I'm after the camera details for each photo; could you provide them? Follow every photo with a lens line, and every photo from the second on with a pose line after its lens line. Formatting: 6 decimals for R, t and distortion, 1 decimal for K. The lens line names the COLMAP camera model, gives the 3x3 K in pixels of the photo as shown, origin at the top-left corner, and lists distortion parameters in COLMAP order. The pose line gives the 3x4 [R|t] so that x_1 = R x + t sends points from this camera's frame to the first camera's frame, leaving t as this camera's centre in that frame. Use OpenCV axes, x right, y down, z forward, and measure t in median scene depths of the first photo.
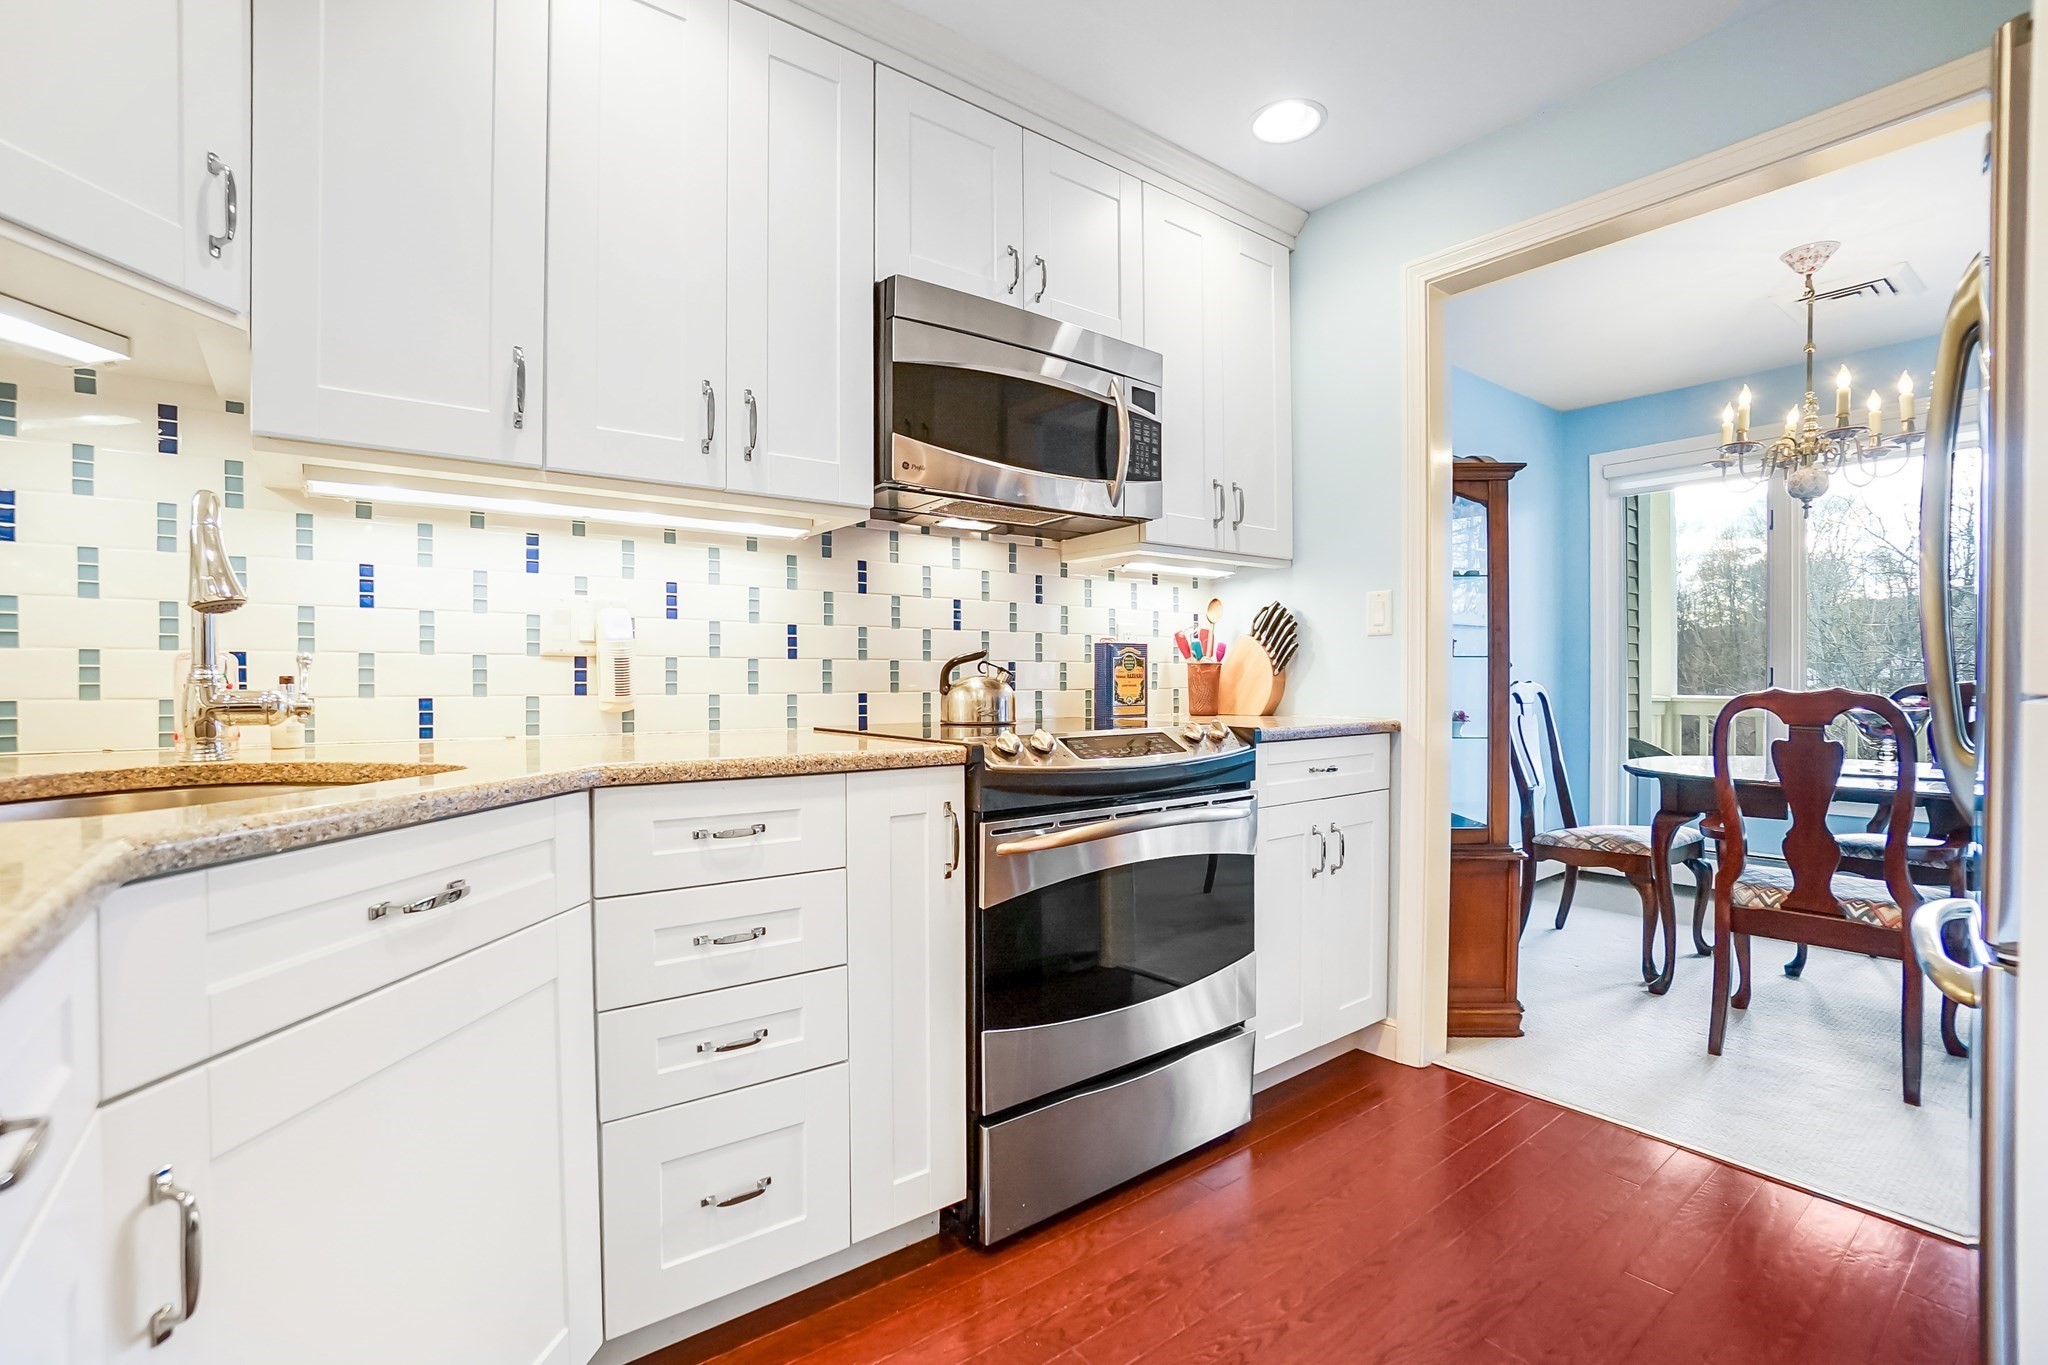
lens RADIAL K [[933.2, 0, 1016.4], [0, 933.2, 697.6], [0, 0, 1]] dist [-0.036639, 0.007636]
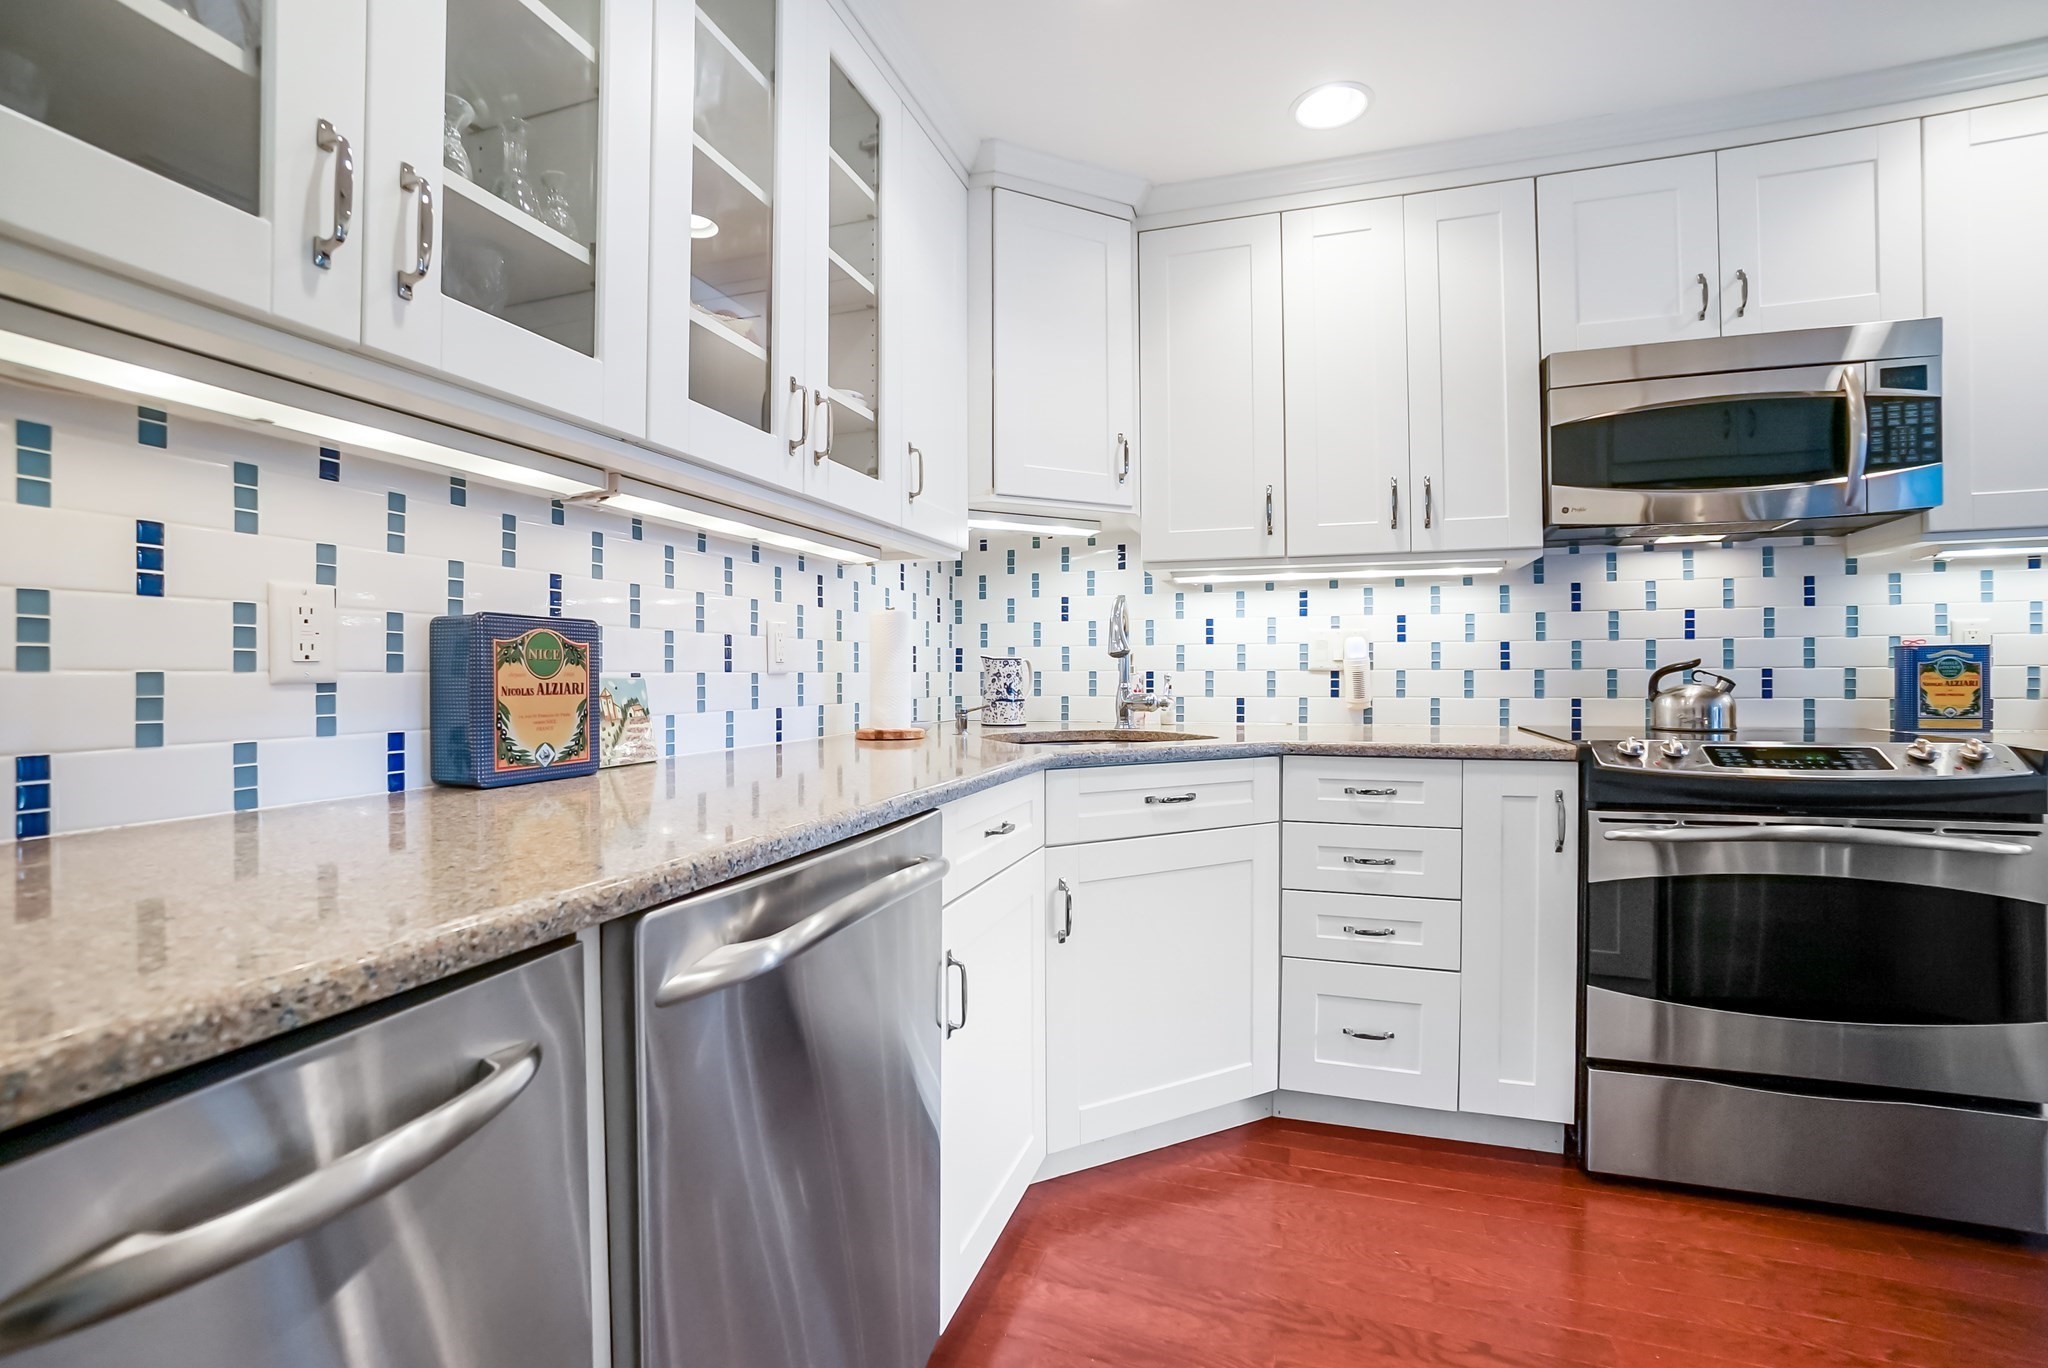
lens RADIAL K [[934.4, 0, 1015.4], [0, 934.4, 673.4], [0, 0, 1]] dist [-0.034090, 0.006236]
pose [[0.566673, -0.003064, -0.823937, 0.429255], [-0.012495, 0.999846, -0.012312, -0.015202], [0.823848, 0.017272, 0.566547, -0.234232]]
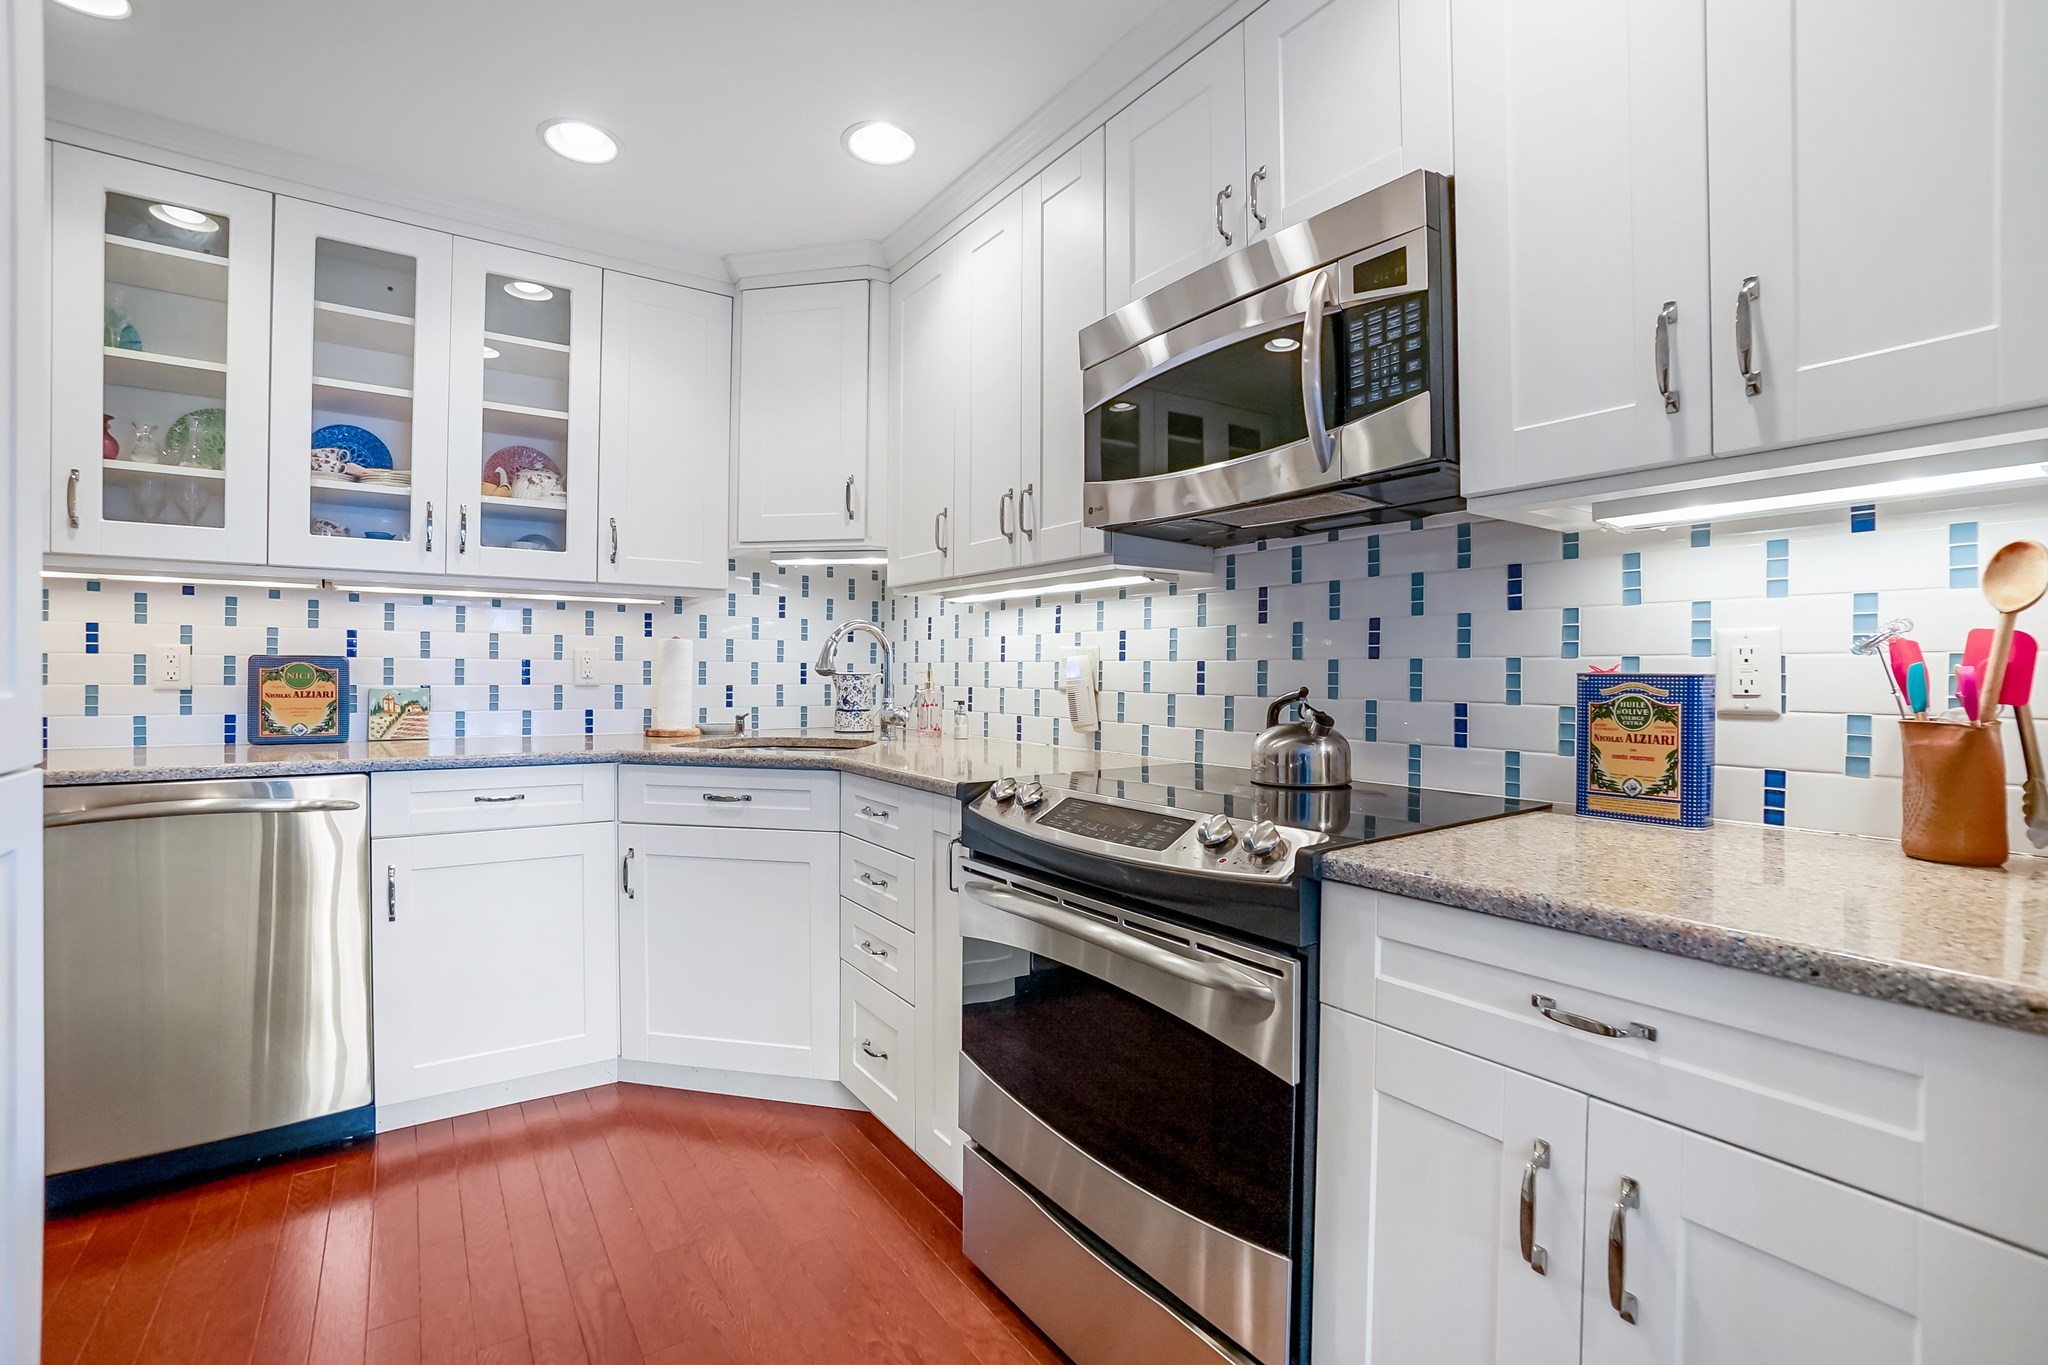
lens RADIAL K [[933.2, 0, 999.8], [0, 933.2, 680.1], [0, 0, 1]] dist [-0.036639, 0.007636]
pose [[-0.070854, 0.007328, -0.997460, 0.860393], [-0.027946, 0.999566, 0.009329, -0.066699], [0.997095, 0.028536, -0.070618, 0.927143]]
